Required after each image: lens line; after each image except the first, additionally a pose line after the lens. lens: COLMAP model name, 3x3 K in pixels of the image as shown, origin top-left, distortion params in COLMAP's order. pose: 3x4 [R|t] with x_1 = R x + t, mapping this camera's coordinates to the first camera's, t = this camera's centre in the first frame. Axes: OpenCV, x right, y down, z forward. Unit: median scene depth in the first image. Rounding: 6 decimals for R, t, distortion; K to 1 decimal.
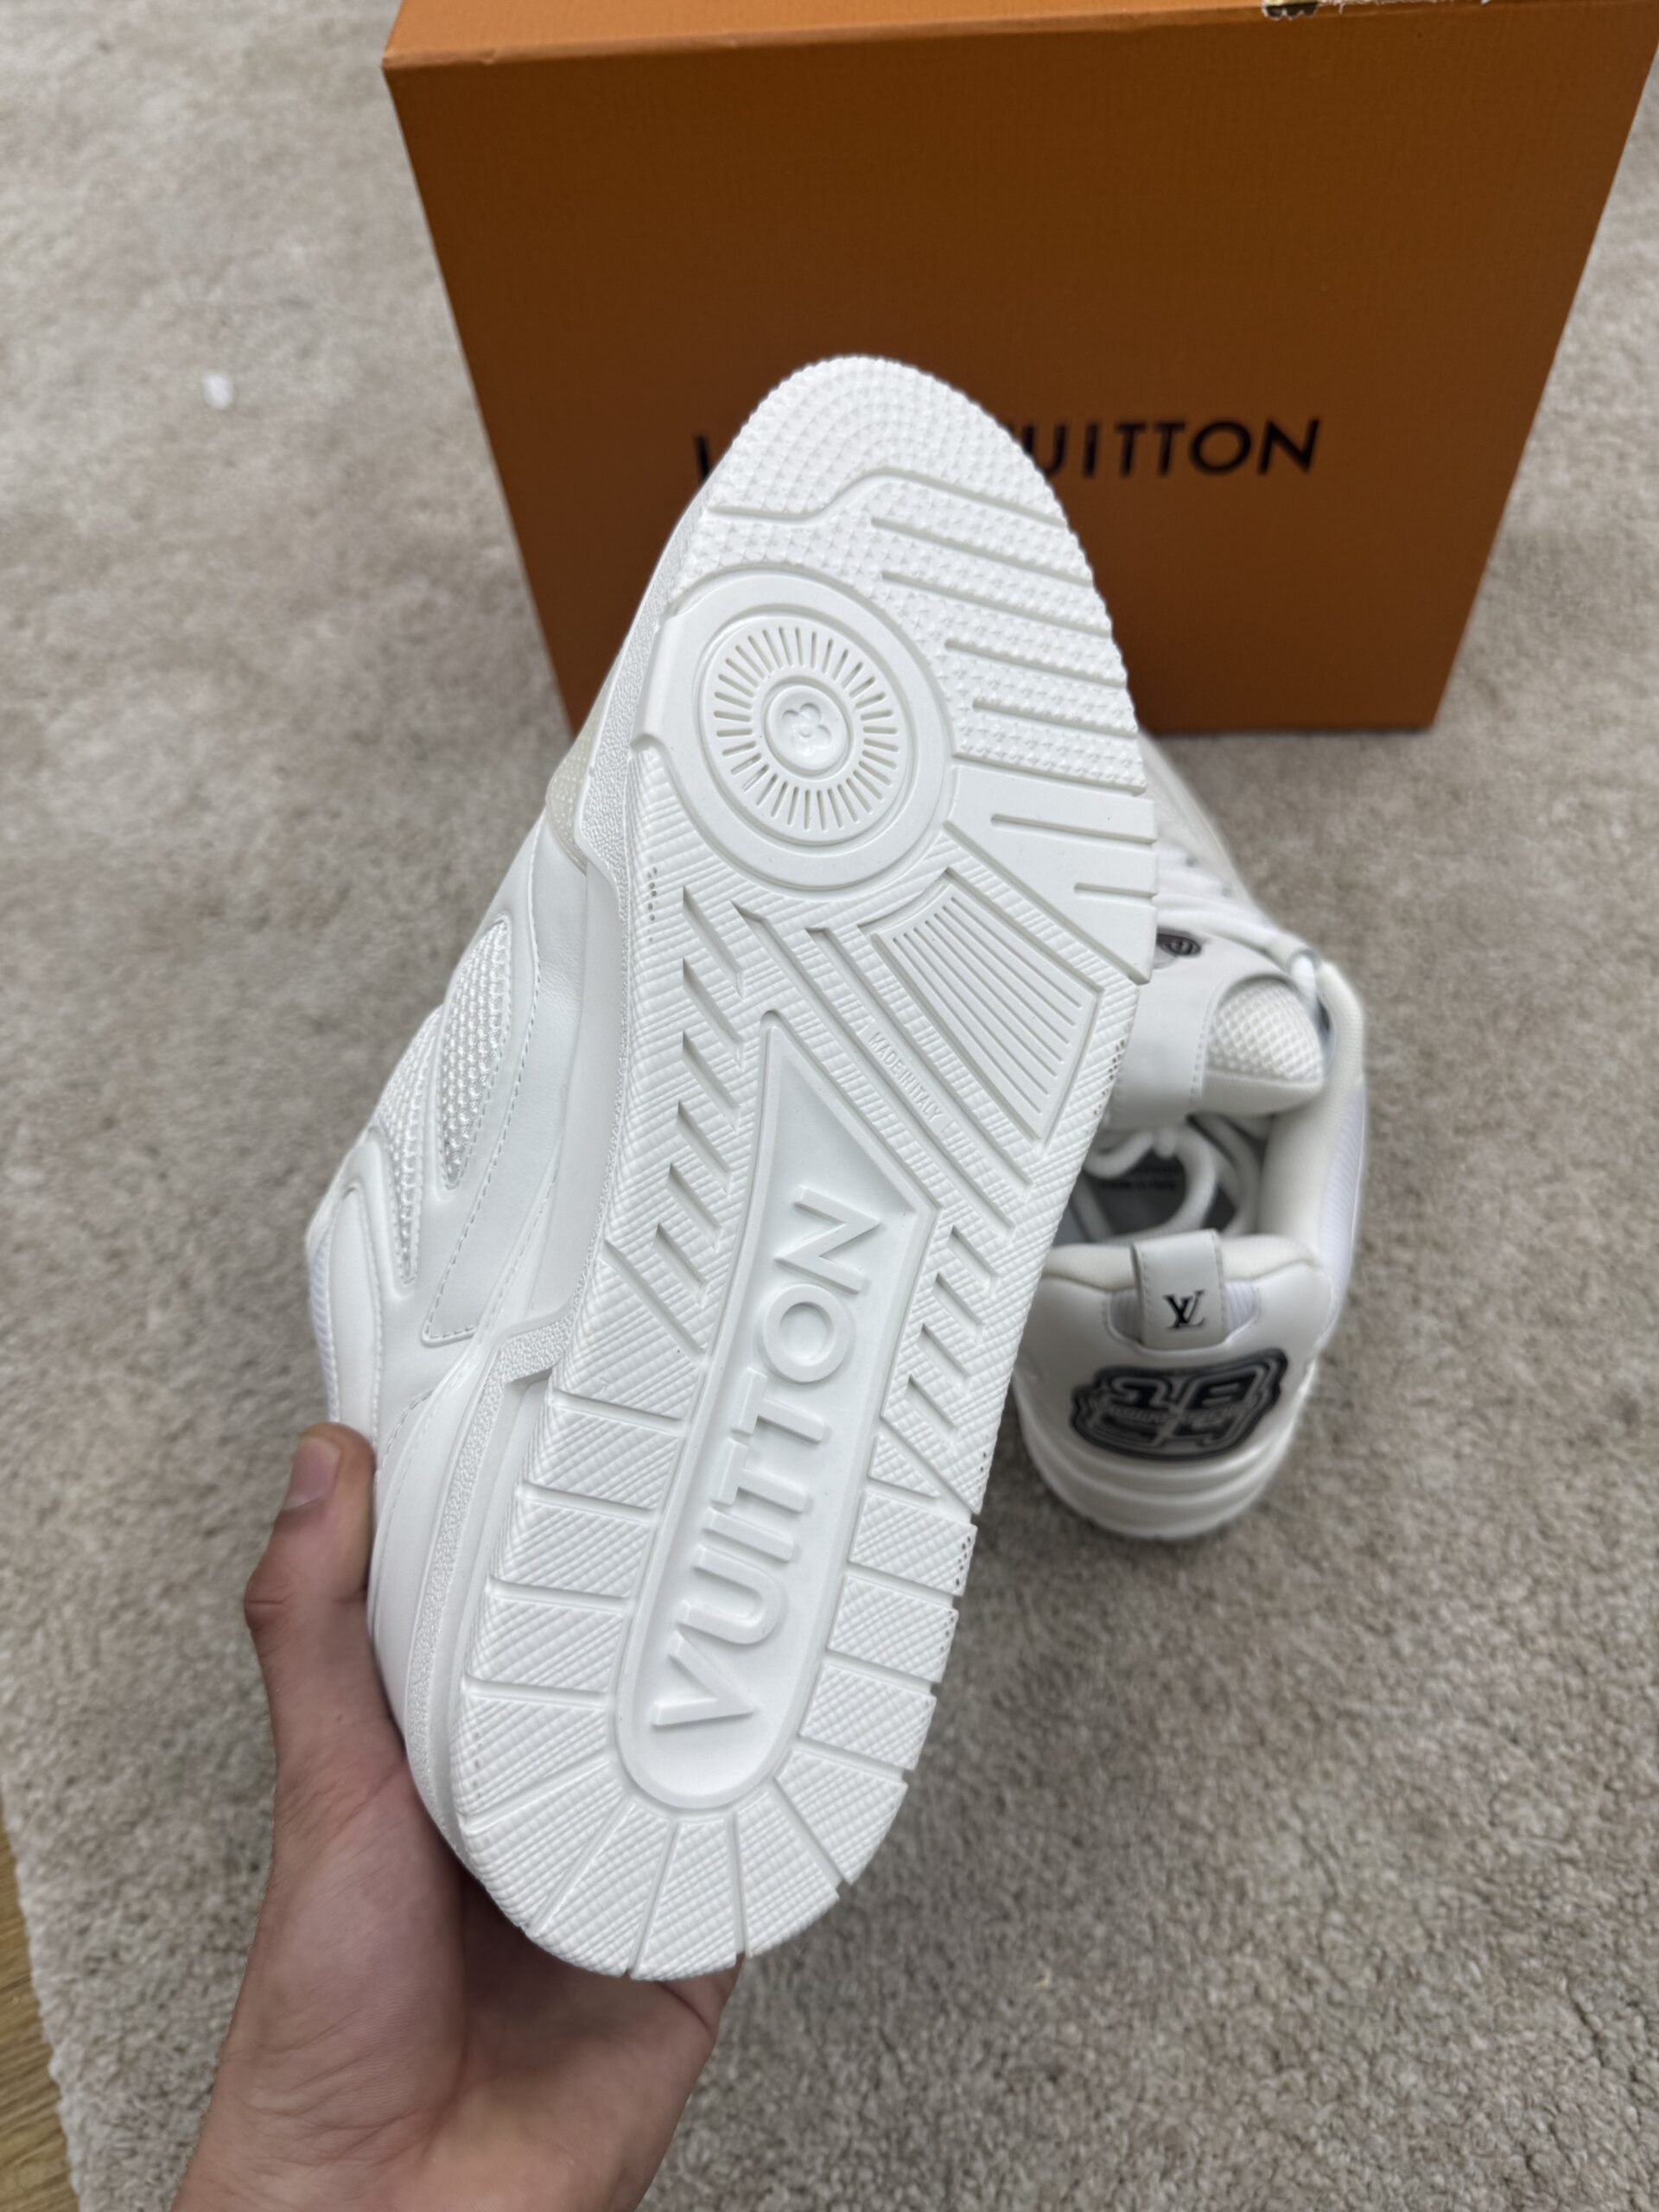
lens RADIAL K [[1675.3, 0, 825.2], [0, 1675.3, 1100.8], [0, 0, 1]] dist [-0.043248, 0.008572]
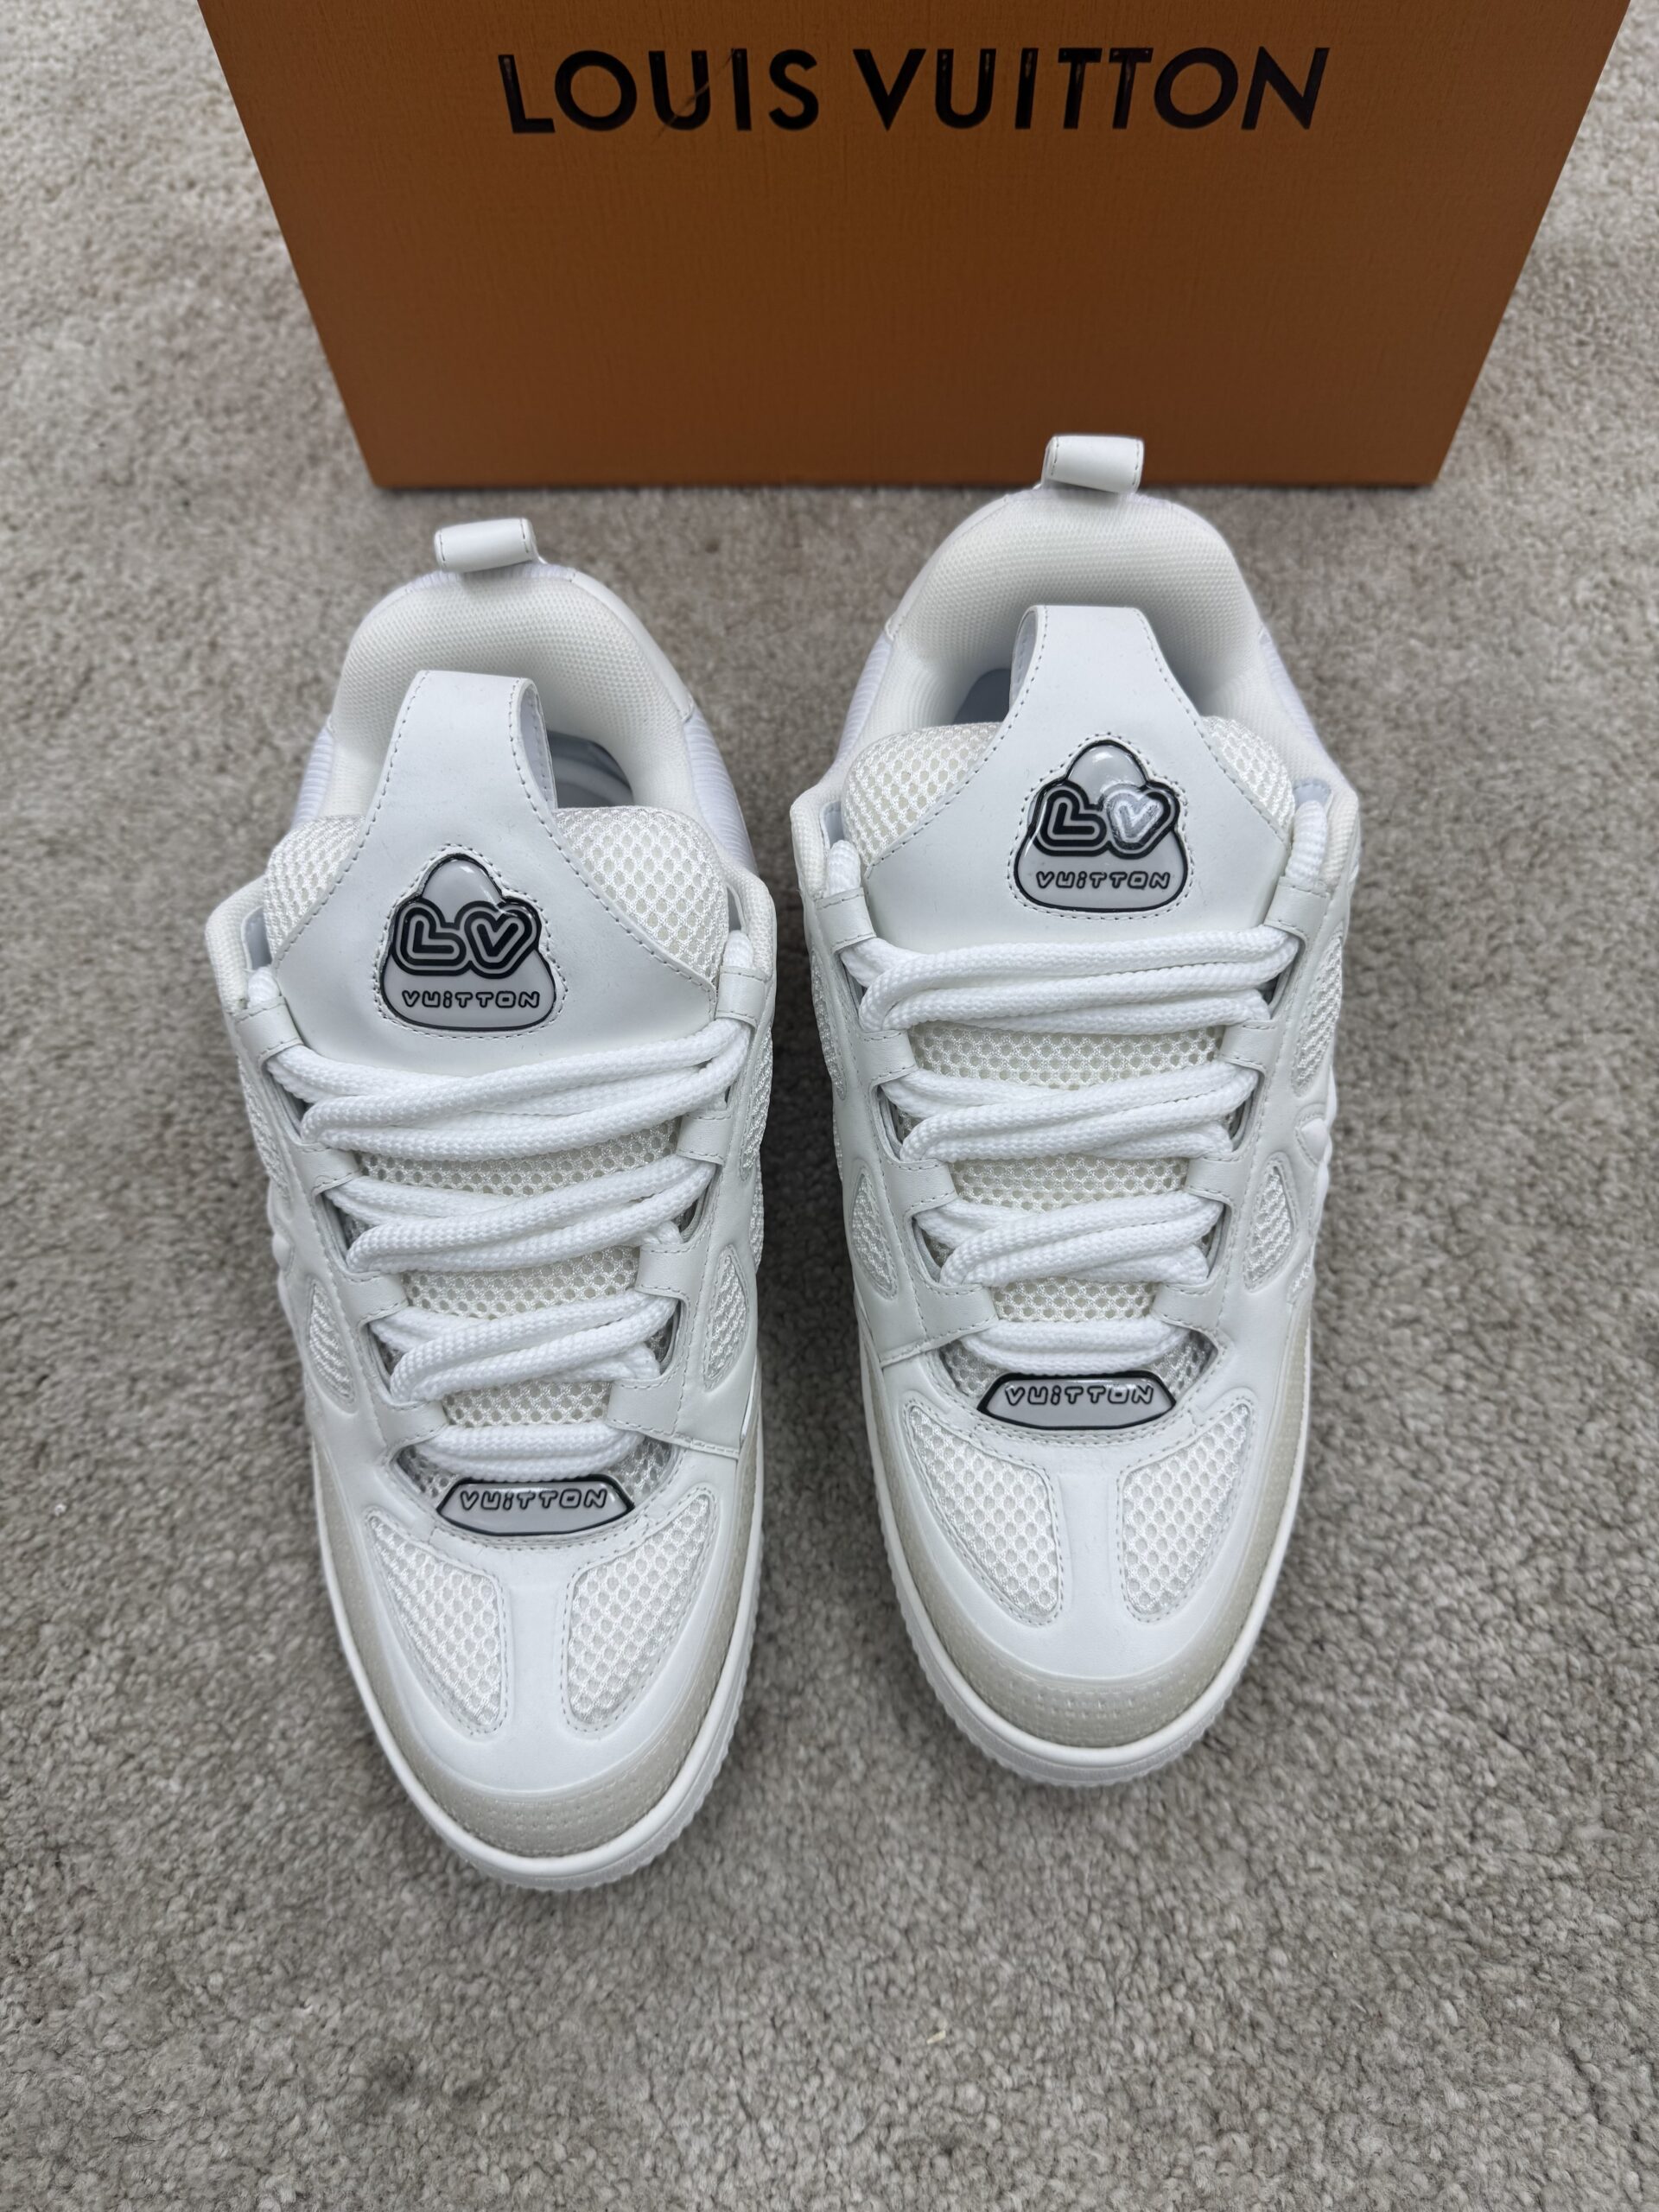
lens RADIAL K [[1675.3, 0, 826.6], [0, 1675.3, 1122.4], [0, 0, 1]] dist [-0.043248, 0.008572]
pose [[0.998717, -0.003275, 0.050532, 0.033618], [-0.003402, 0.991311, 0.131498, -0.025960], [-0.050523, -0.131502, 0.990028, 0.226427]]
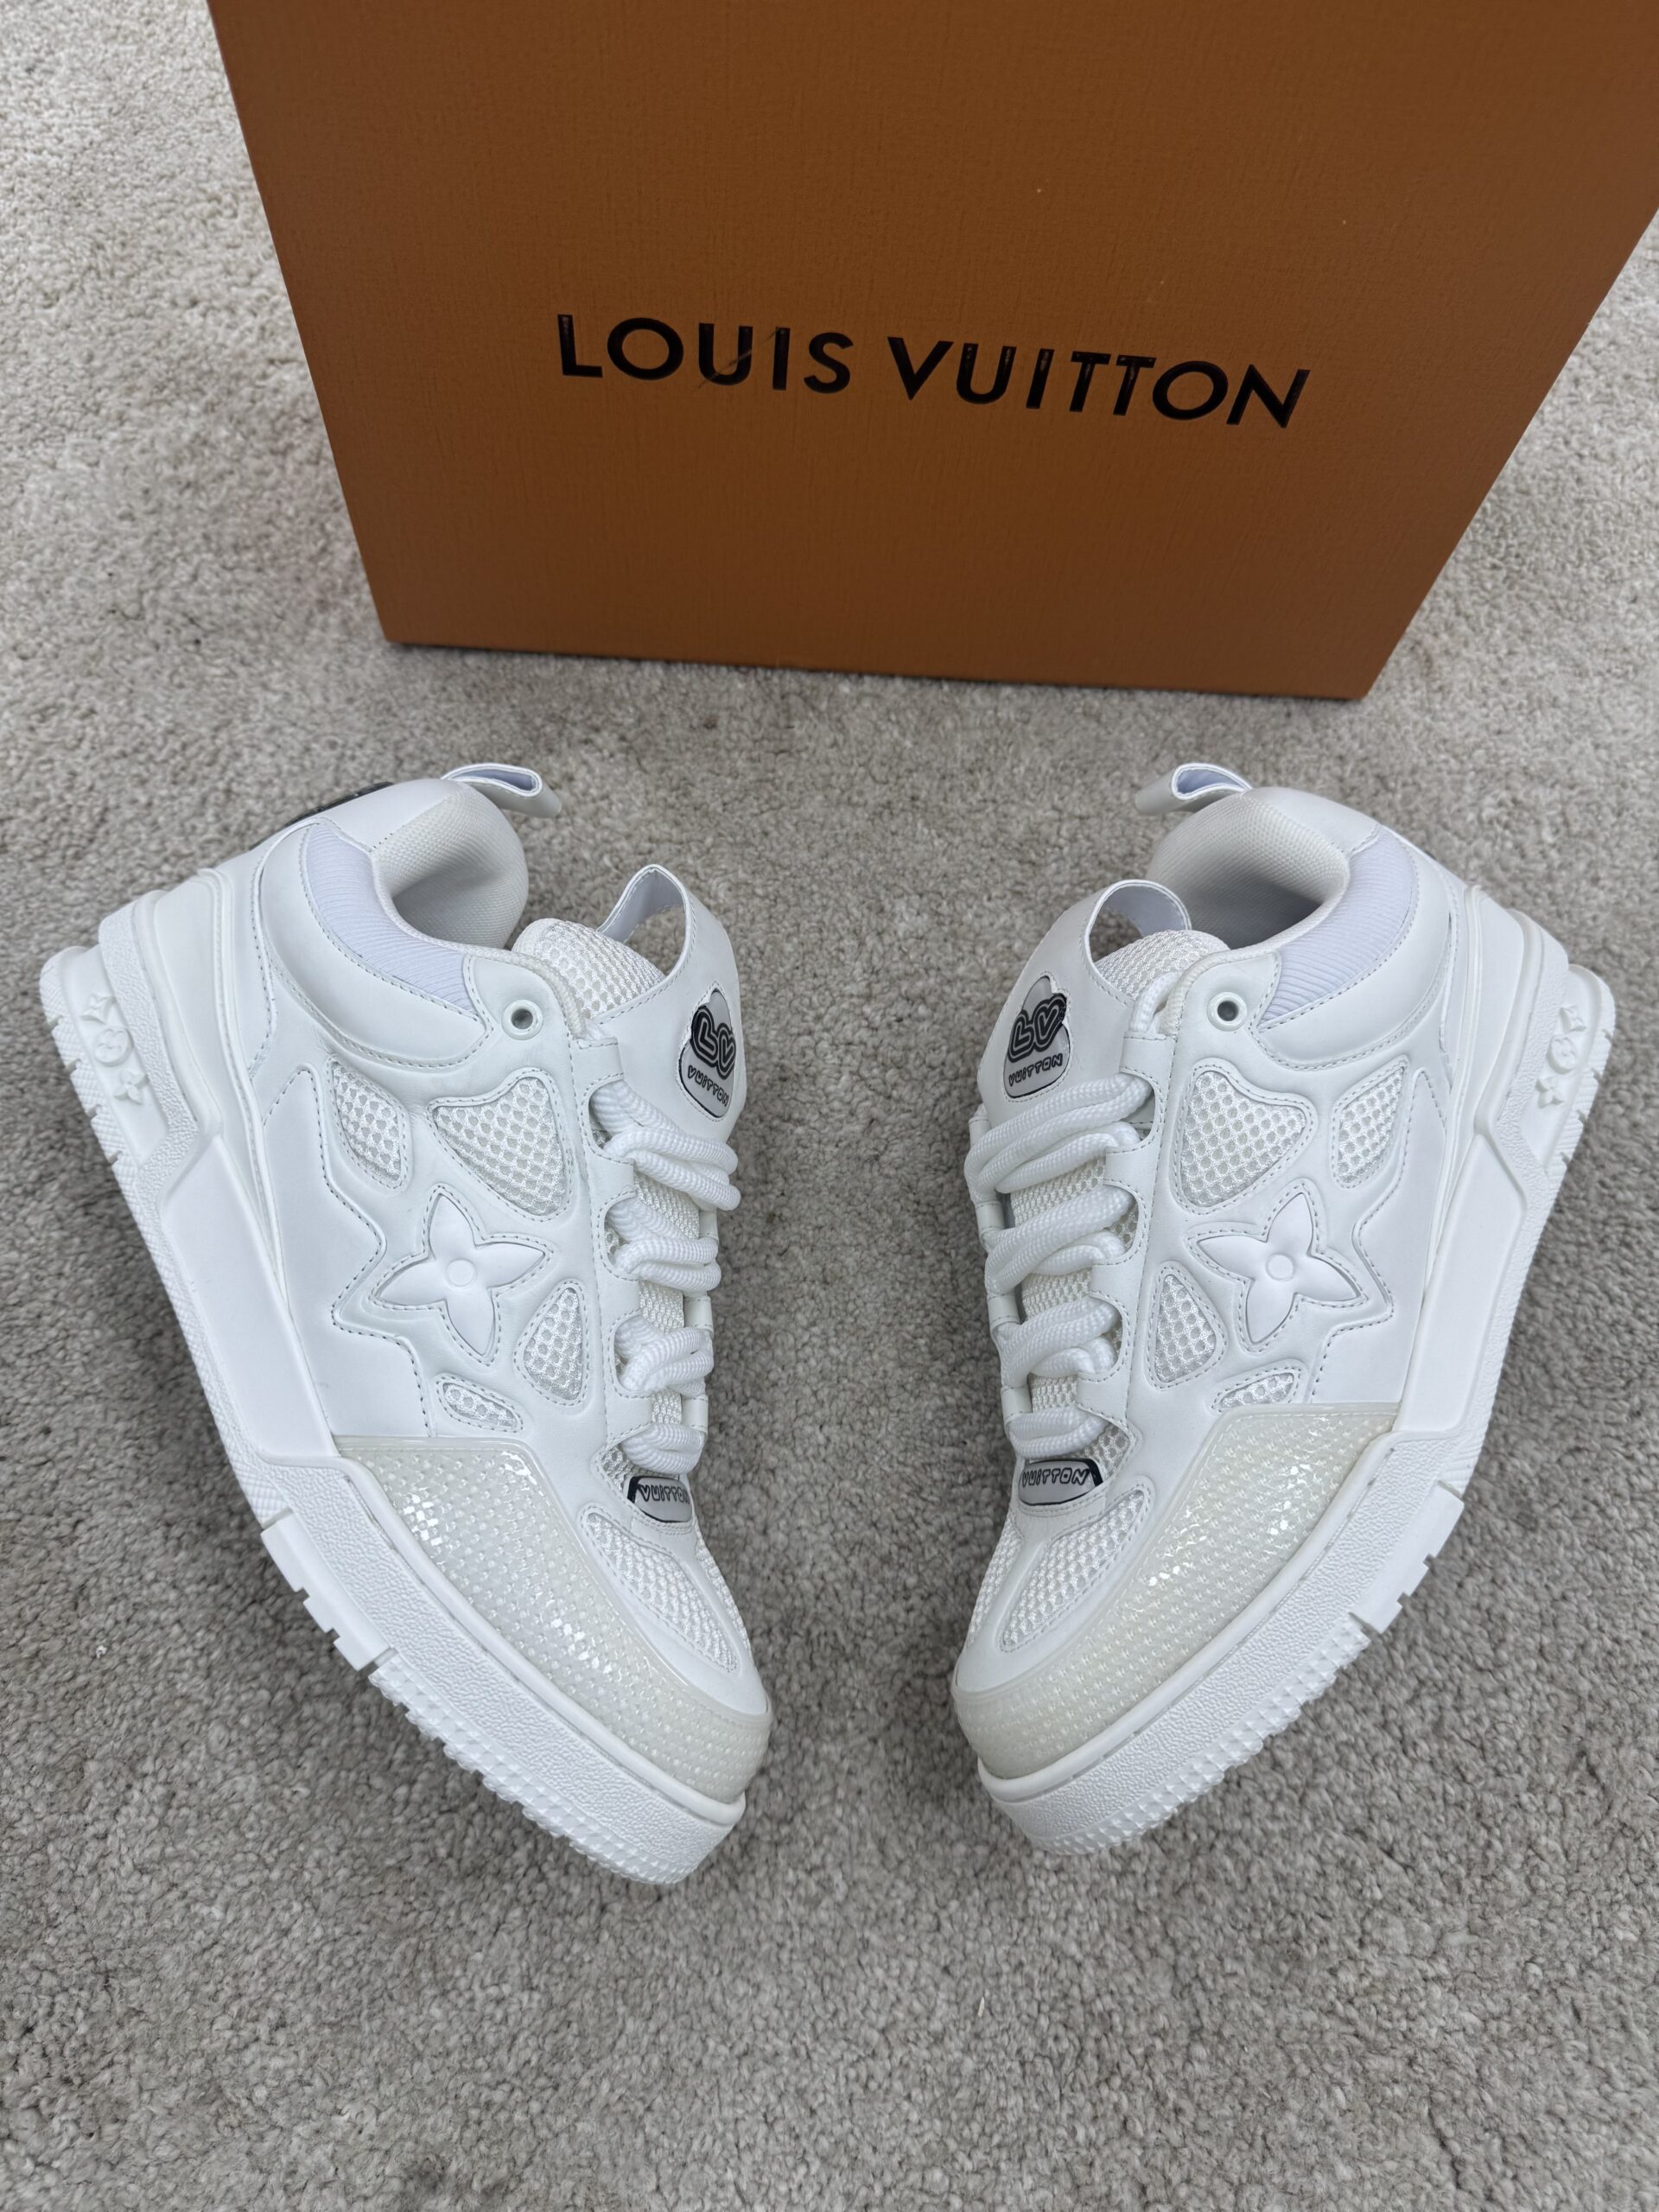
lens RADIAL K [[1675.3, 0, 843.9], [0, 1675.3, 1097.5], [0, 0, 1]] dist [-0.043248, 0.008572]
pose [[0.988170, 0.028255, 0.150736, -0.059819], [-0.051945, 0.986449, 0.155627, -0.182453], [-0.144296, -0.161616, 0.976247, 0.161611]]
